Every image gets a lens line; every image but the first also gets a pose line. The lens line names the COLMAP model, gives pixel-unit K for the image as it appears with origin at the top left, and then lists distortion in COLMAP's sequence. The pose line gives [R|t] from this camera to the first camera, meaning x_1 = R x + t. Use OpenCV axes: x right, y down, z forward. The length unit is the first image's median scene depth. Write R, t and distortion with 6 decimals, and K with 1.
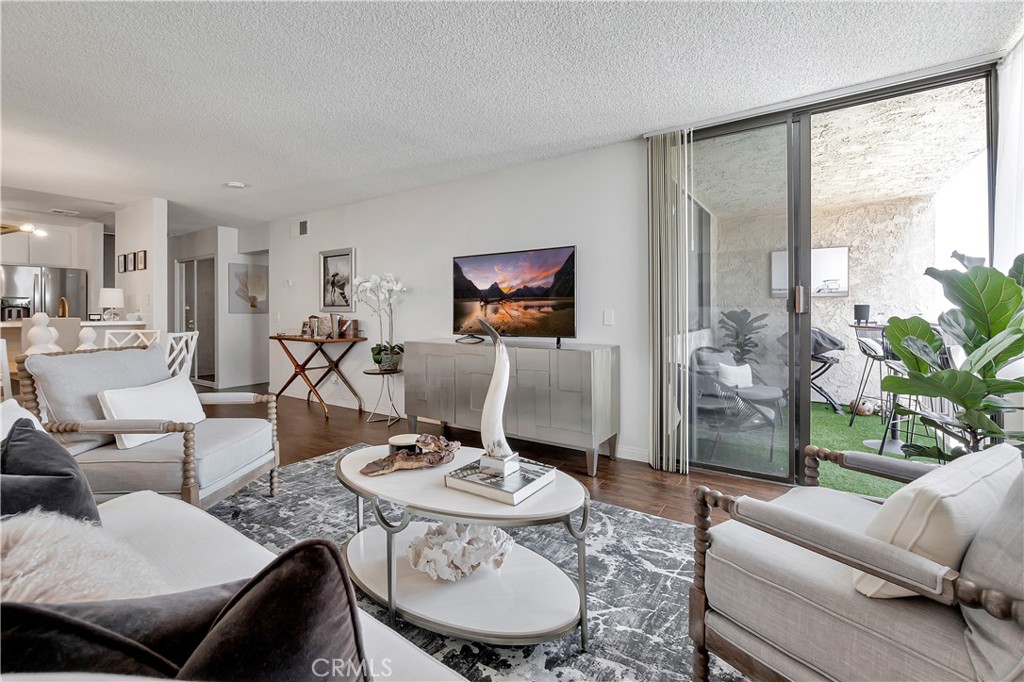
lens RADIAL K [[437.3, 0, 509.5], [0, 437.3, 312.7], [0, 0, 1]] dist [-0.004283, -0.000168]
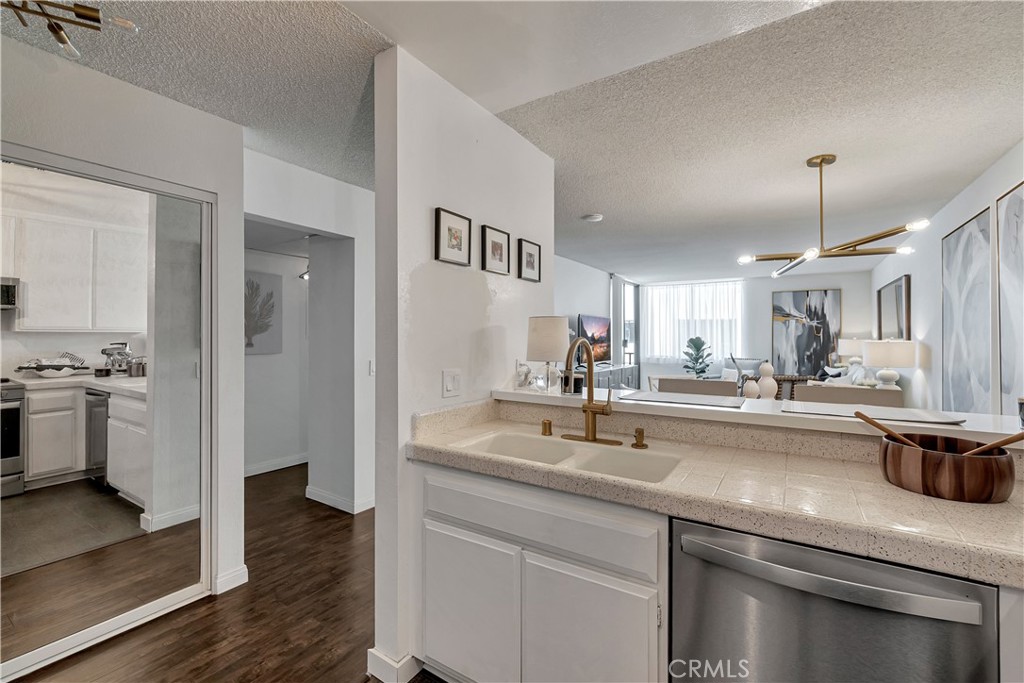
lens RADIAL K [[446.0, 0, 511.0], [0, 446.0, 335.4], [0, 0, 1]] dist [-0.006341, 0.004573]
pose [[-0.019120, 0.008640, 0.999780, -1.780261], [-0.002108, 0.999960, -0.008682, -0.041463], [-0.999815, -0.002274, -0.019101, 1.359752]]
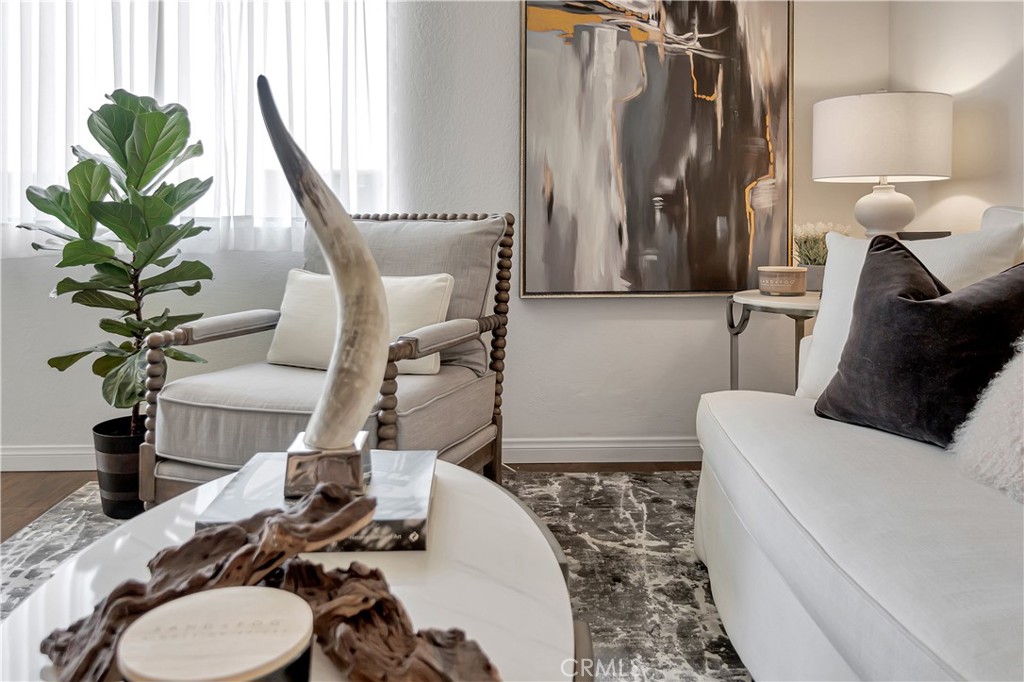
lens RADIAL K [[809.1, 0, 508.5], [0, 809.1, 218.6], [0, 0, 1]] dist [0.037146, -0.000077]
pose [[-0.586192, 0.009078, 0.810121, -0.303236], [0.007062, 0.999956, -0.006095, 0.058755], [-0.810141, 0.002149, -0.586231, 0.544004]]
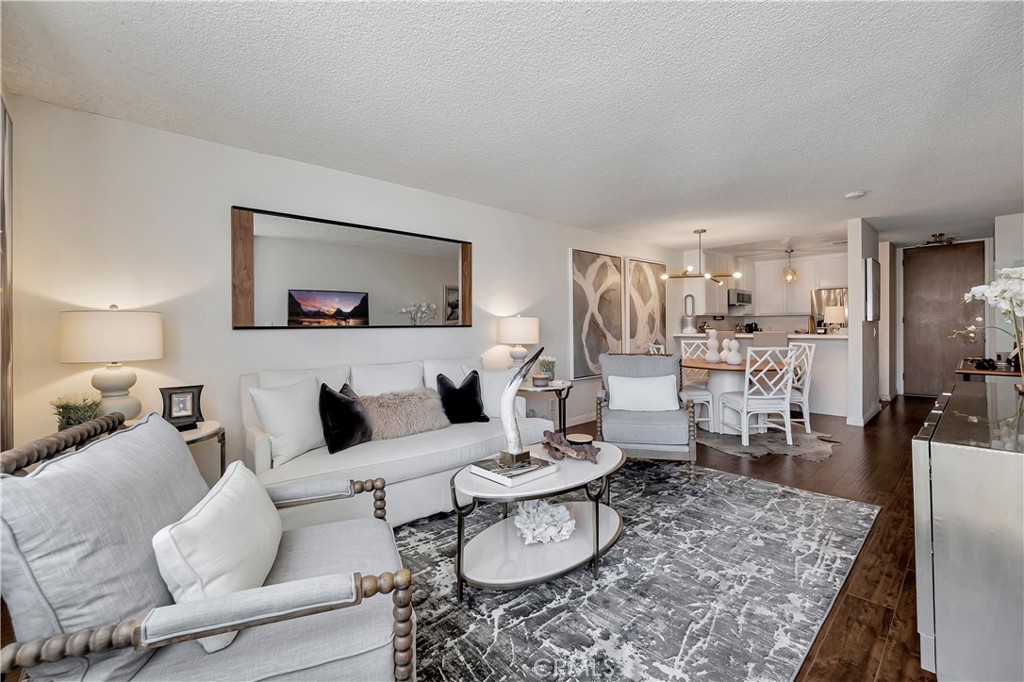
lens RADIAL K [[444.9, 0, 508.9], [0, 444.9, 337.2], [0, 0, 1]] dist [-0.002132, 0.006307]
pose [[-0.215936, 0.032827, -0.975856, 0.541226], [0.009027, 0.999459, 0.031623, -0.023967], [0.976366, -0.001981, -0.216115, 0.545926]]
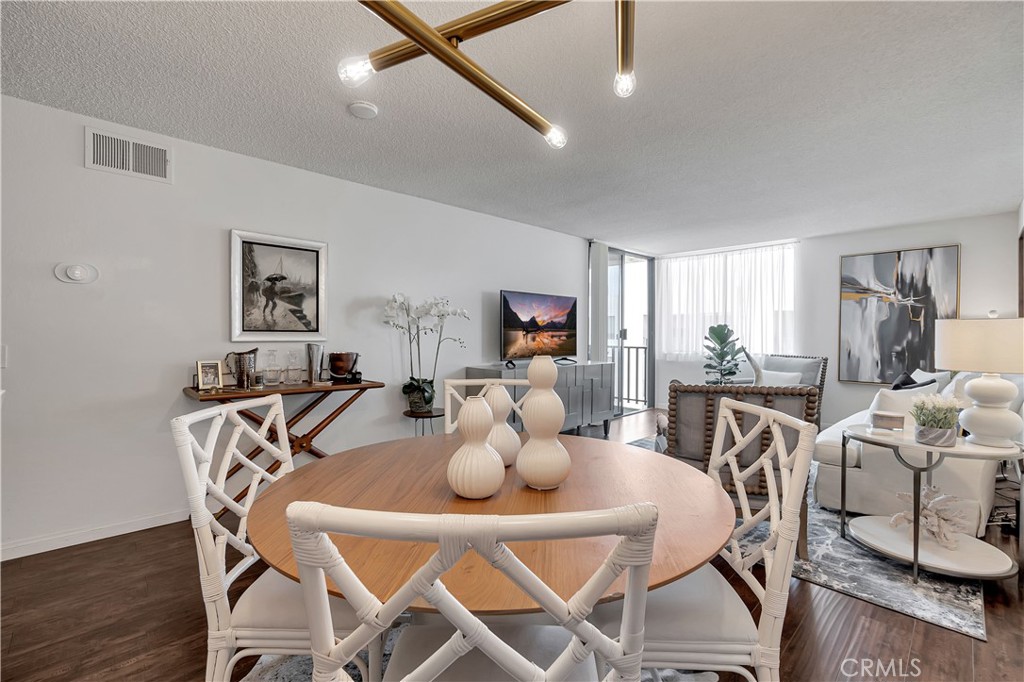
lens RADIAL K [[444.9, 0, 508.9], [0, 444.9, 337.2], [0, 0, 1]] dist [-0.002132, 0.006307]
pose [[0.208914, -0.003763, 0.977927, -1.291507], [-0.002626, 0.999987, 0.004409, -0.015613], [-0.977930, -0.003489, 0.208902, 0.805300]]
